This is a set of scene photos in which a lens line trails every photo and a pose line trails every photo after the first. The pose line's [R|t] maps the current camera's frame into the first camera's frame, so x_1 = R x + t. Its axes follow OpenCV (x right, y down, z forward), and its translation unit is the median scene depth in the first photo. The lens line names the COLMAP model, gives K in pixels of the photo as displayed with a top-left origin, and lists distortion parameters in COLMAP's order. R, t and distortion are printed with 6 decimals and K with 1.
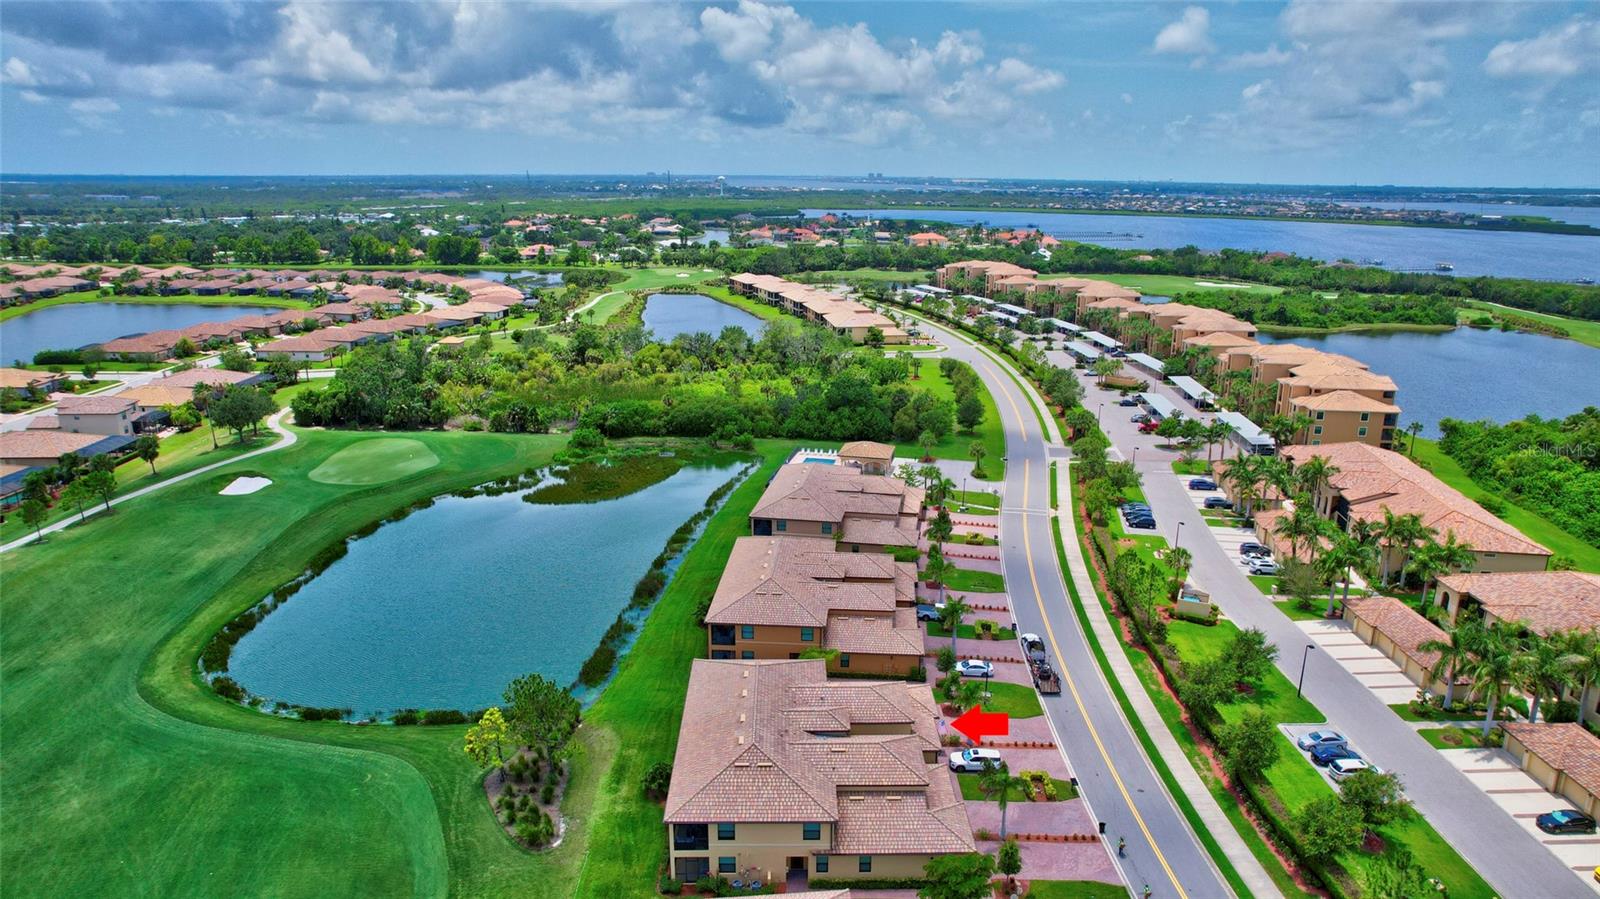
lens RADIAL K [[1023.8, 0, 806.7], [0, 1023.8, 457.0], [0, 0, 1]] dist [-0.080317, 0.073534]
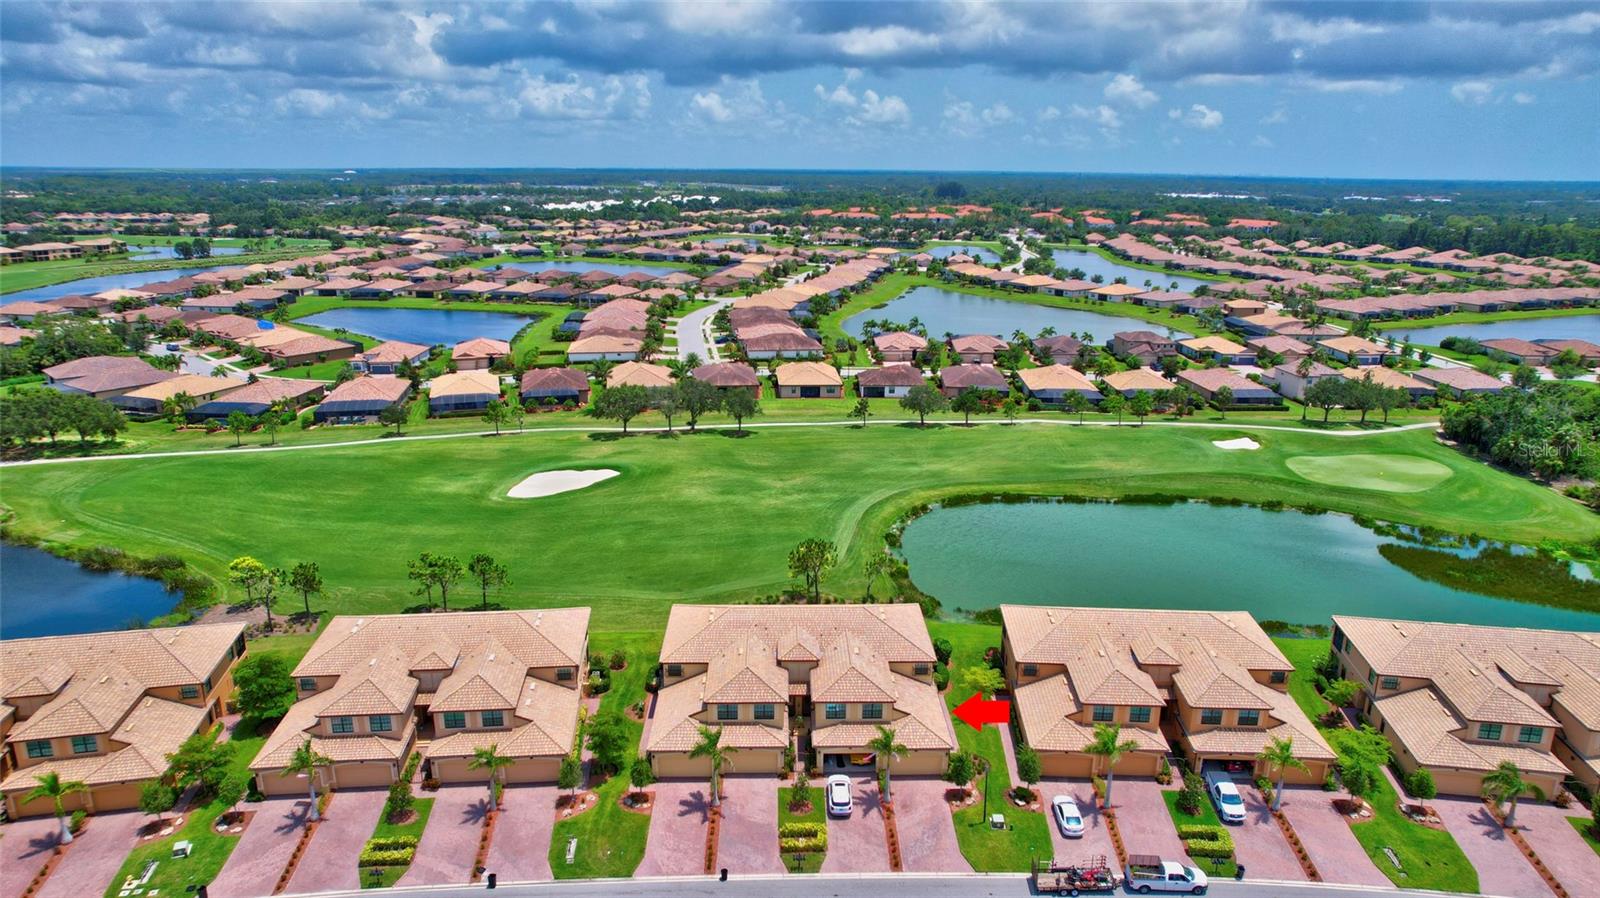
lens RADIAL K [[1023.8, 0, 806.7], [0, 1023.8, 456.5], [0, 0, 1]] dist [-0.080317, 0.073534]
pose [[0.010841, 0.268391, -0.963249, 0.232276], [-0.278958, 0.925873, 0.254837, -0.049538], [0.960242, 0.265944, 0.084907, 0.196429]]
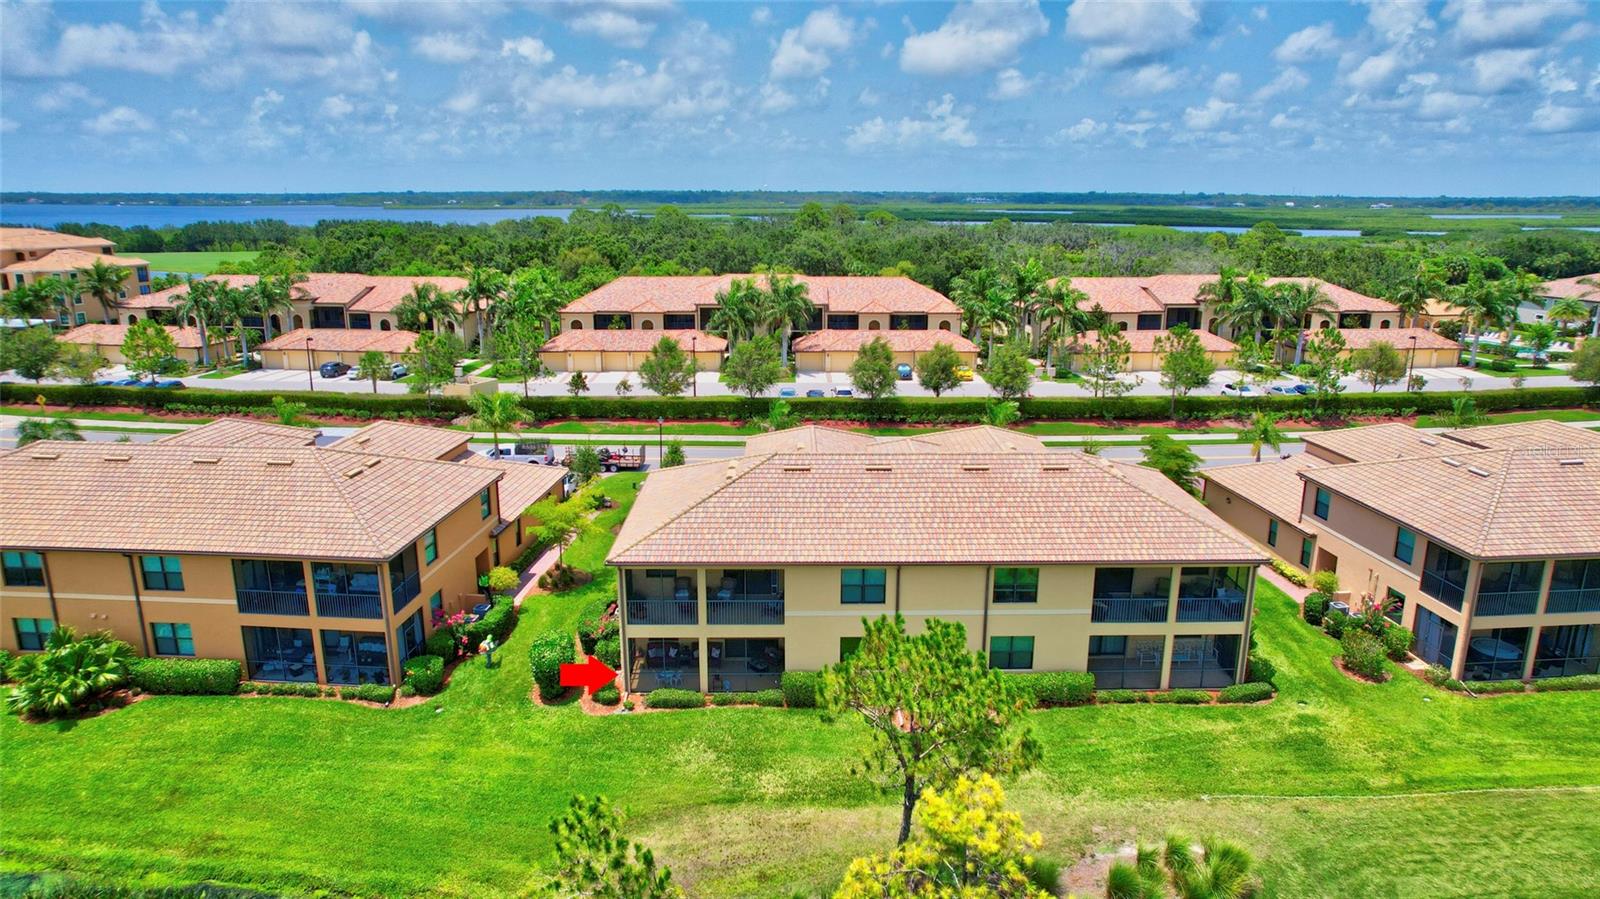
lens RADIAL K [[1024.8, 0, 808.4], [0, 1024.8, 445.3], [0, 0, 1]] dist [-0.081716, 0.075636]
pose [[0.000855, -0.248856, 0.968540, -0.125587], [0.267378, 0.933334, 0.239574, 0.021900], [-0.963591, 0.258762, 0.067337, 0.231811]]
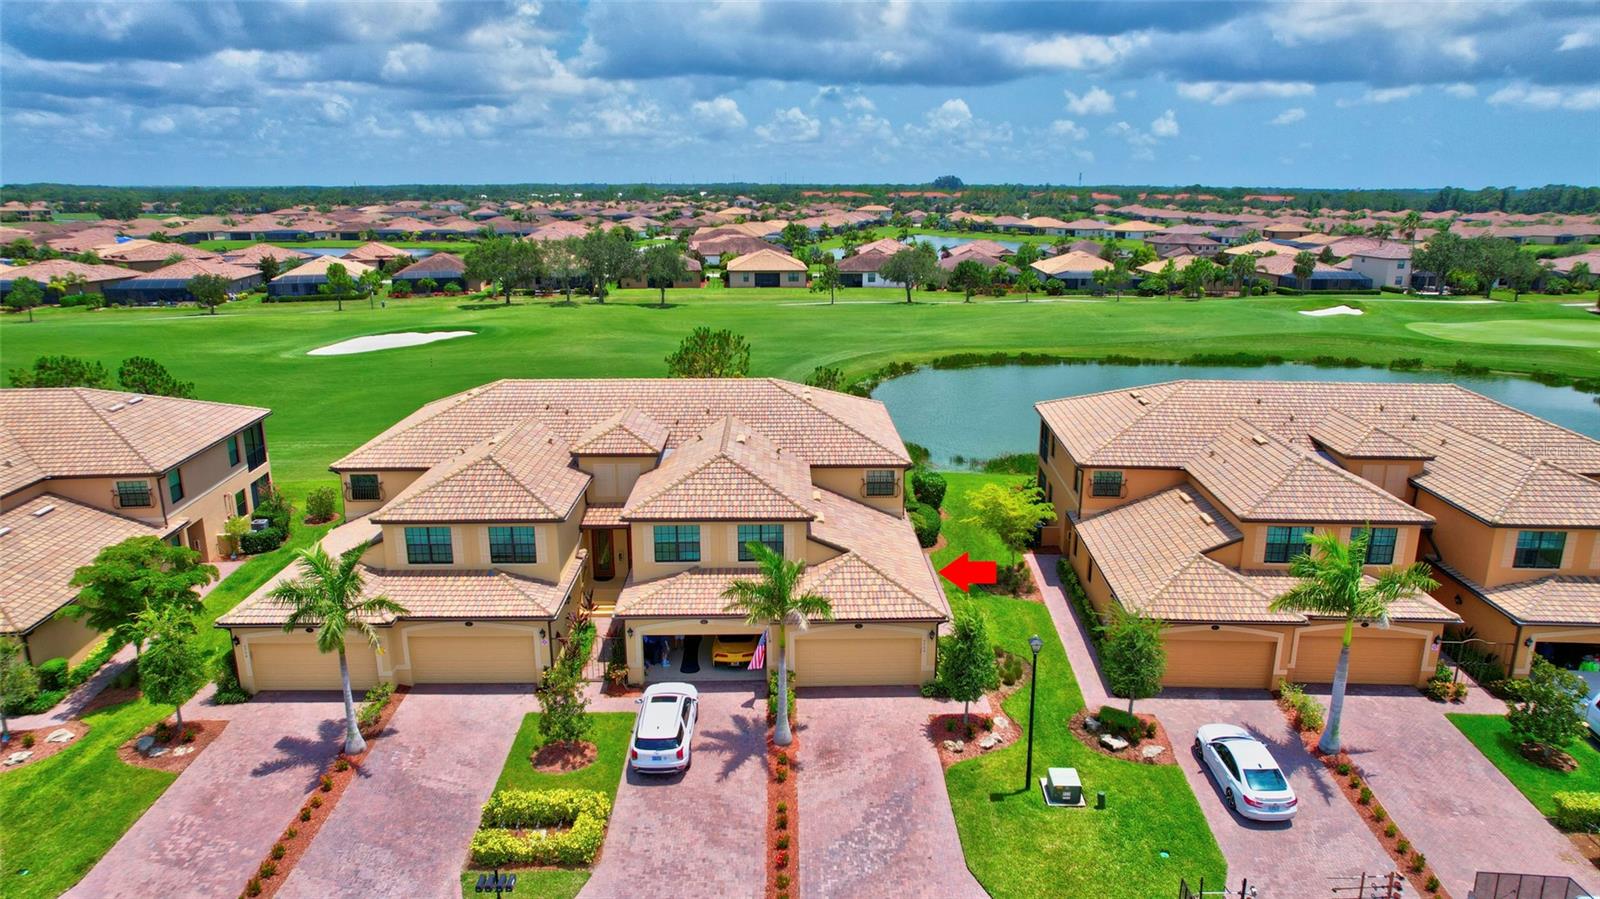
lens RADIAL K [[1023.8, 0, 806.7], [0, 1023.8, 457.0], [0, 0, 1]] dist [-0.080317, 0.073534]
pose [[0.011987, 0.251443, -0.967798, 0.120018], [-0.271316, 0.932376, 0.238880, 0.026144], [0.962416, 0.259715, 0.079397, 0.240323]]
